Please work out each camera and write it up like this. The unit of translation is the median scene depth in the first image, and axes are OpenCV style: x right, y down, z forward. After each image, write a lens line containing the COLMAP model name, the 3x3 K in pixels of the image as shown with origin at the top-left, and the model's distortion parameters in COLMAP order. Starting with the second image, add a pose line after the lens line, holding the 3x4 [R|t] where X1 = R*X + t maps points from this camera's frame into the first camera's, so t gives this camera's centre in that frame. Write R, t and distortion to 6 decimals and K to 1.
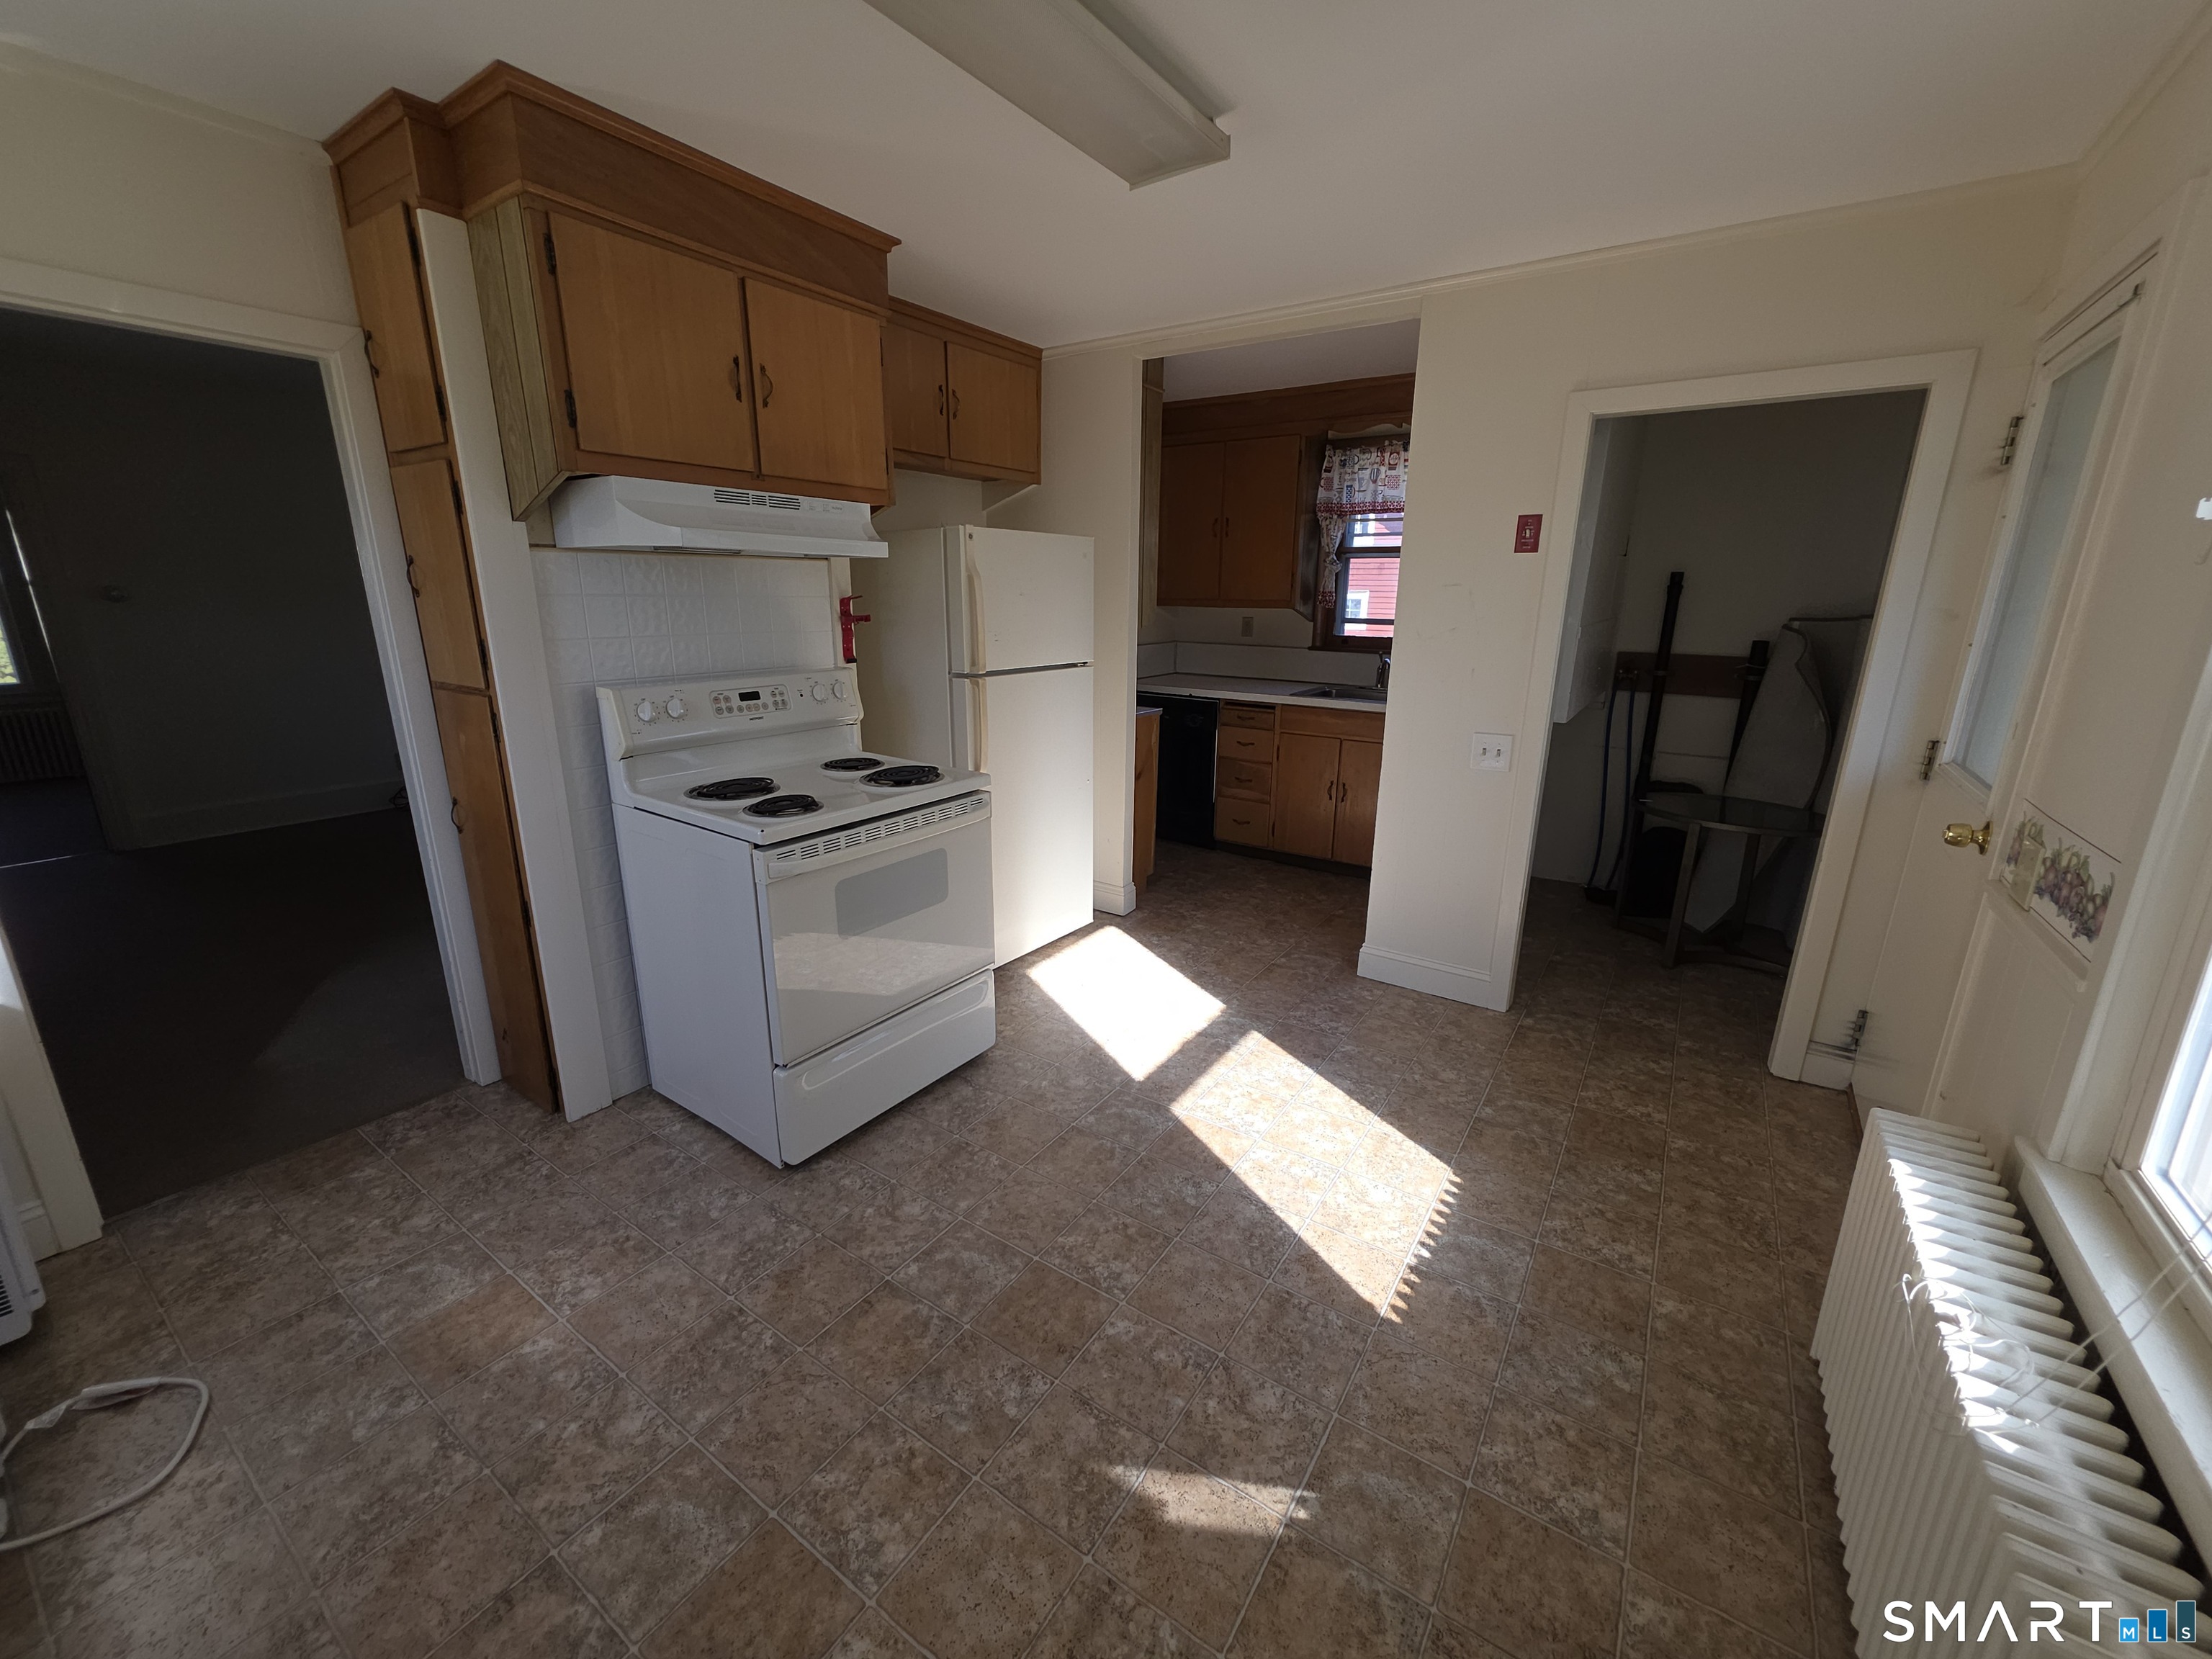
lens RADIAL K [[882.3, 0, 1104.7], [0, 882.3, 809.7], [0, 0, 1]] dist [0.010468, 0.000172]
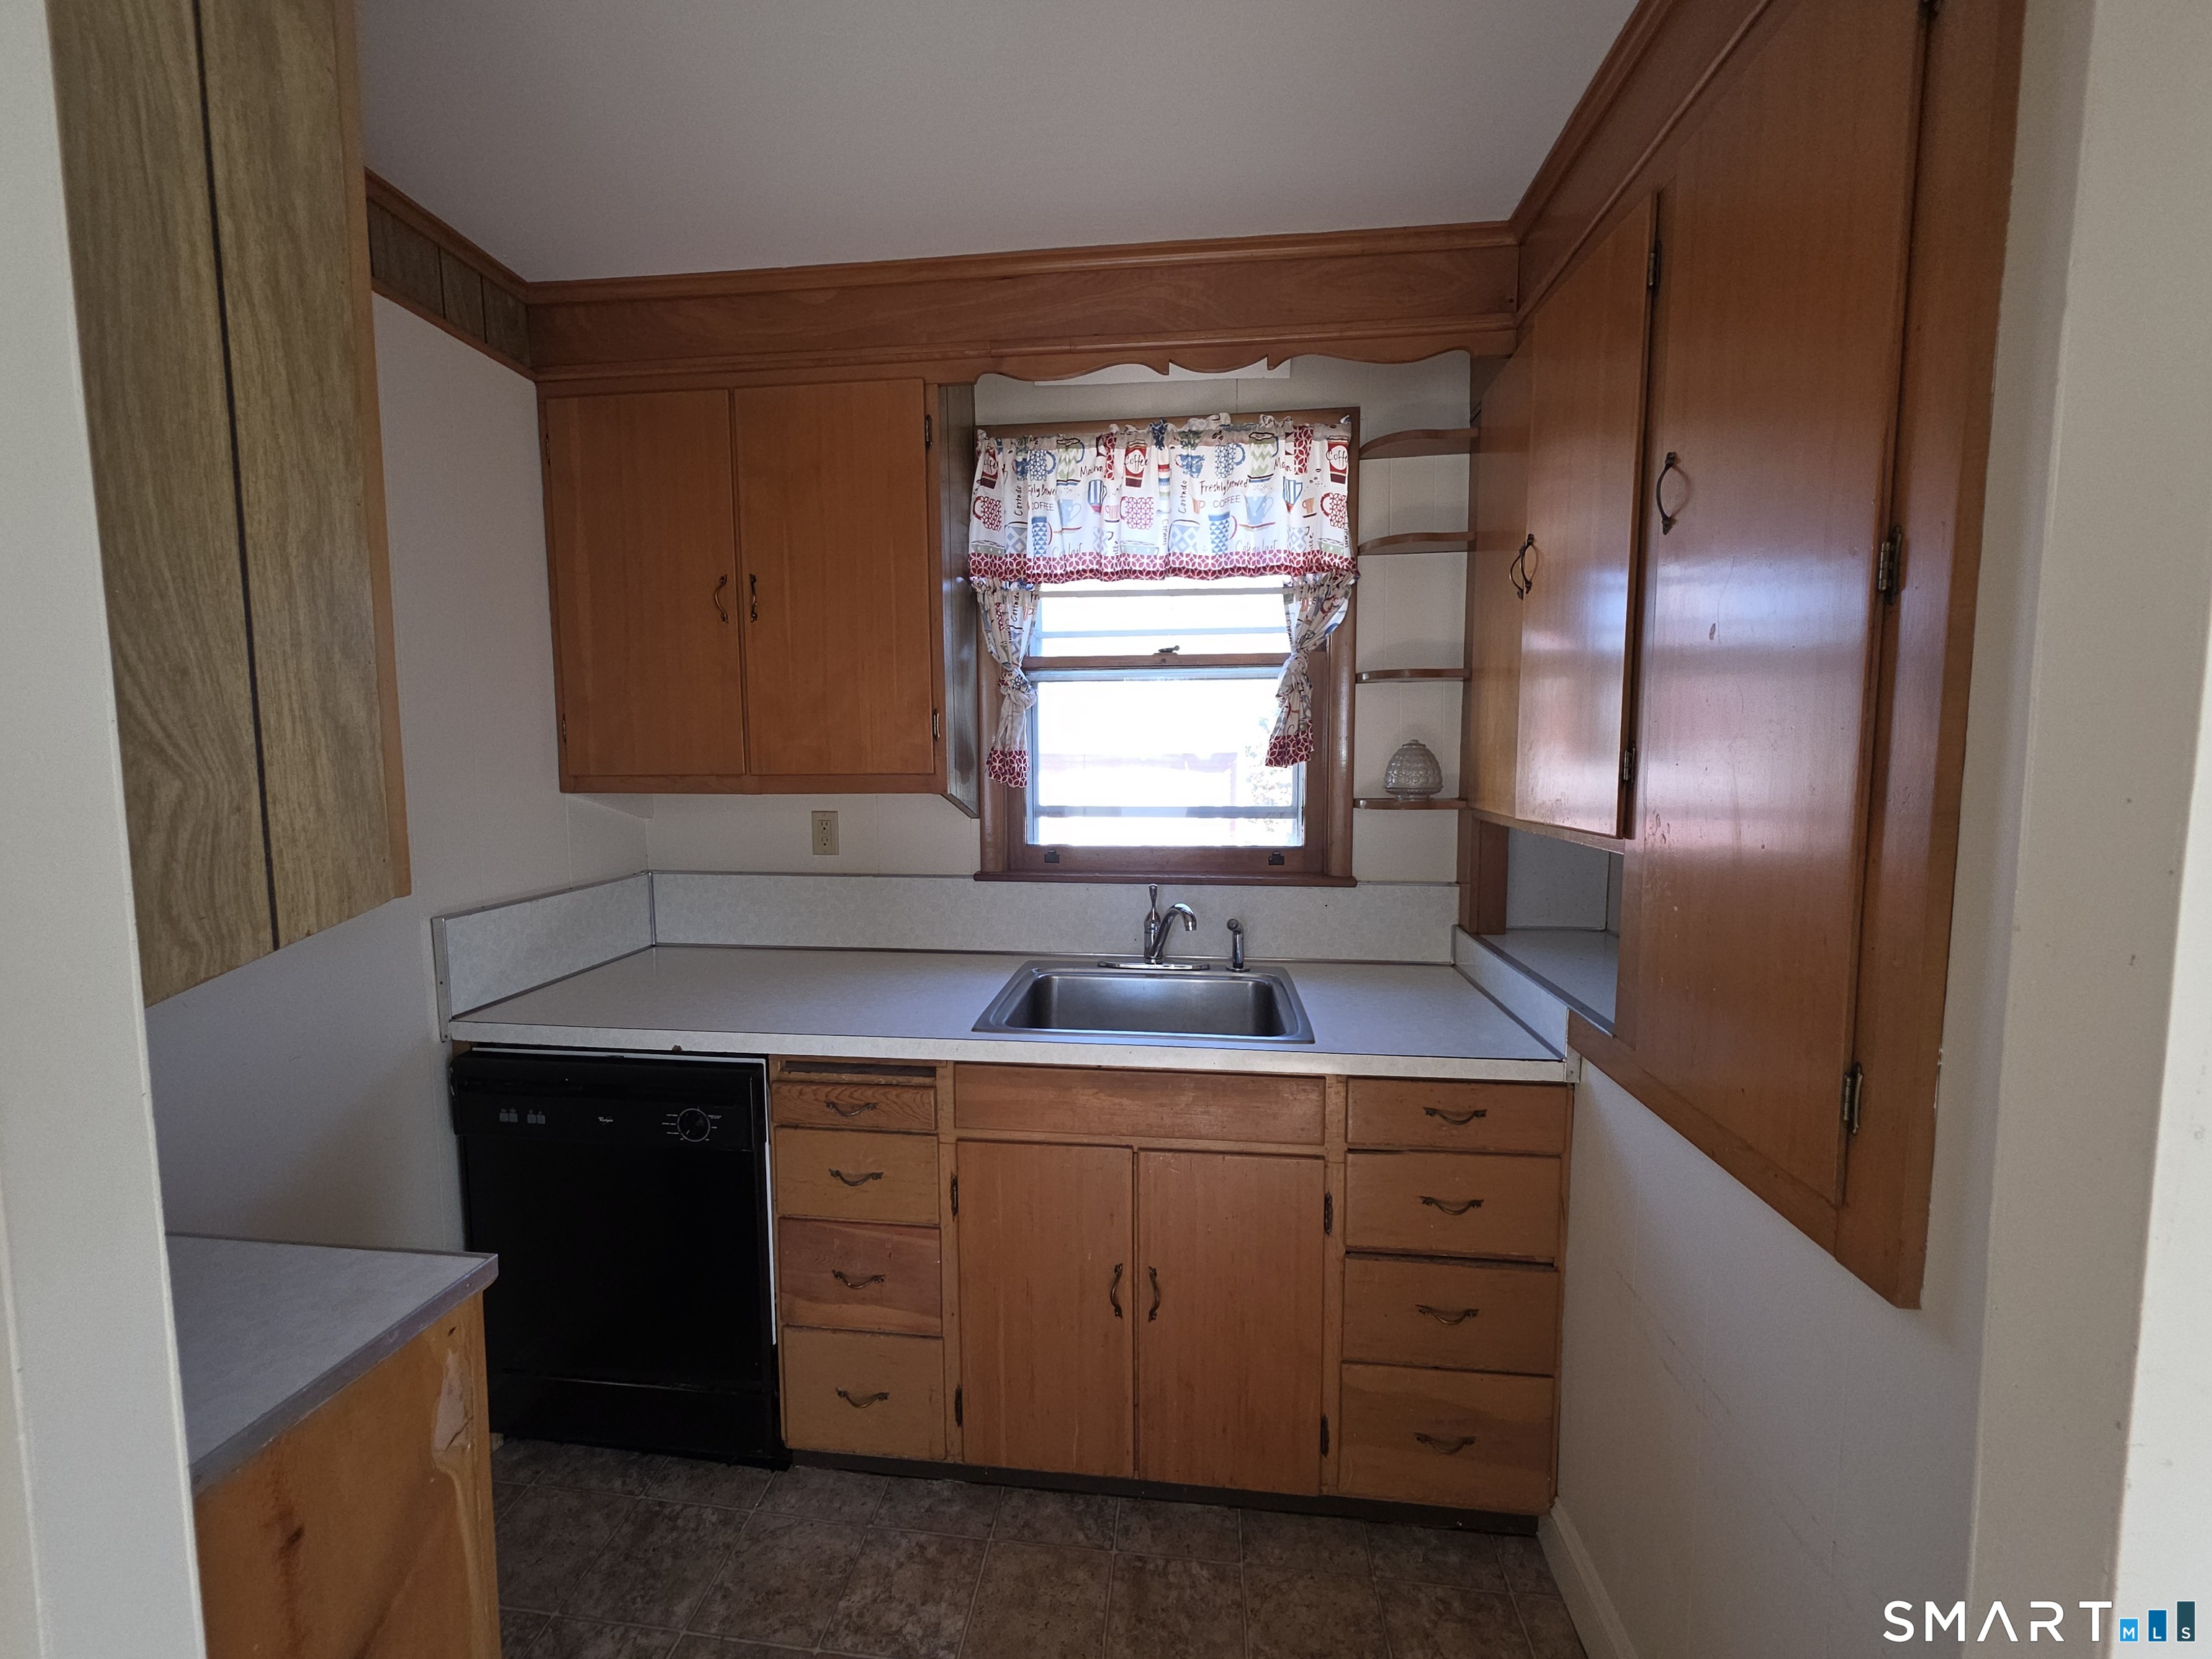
lens RADIAL K [[882.3, 0, 1102.6], [0, 882.3, 829.0], [0, 0, 1]] dist [0.010468, 0.000172]
pose [[0.883193, -0.055438, 0.465722, 0.088683], [0.126032, 0.984519, -0.121813, -0.153422], [-0.451759, 0.166280, 0.876507, 0.616205]]
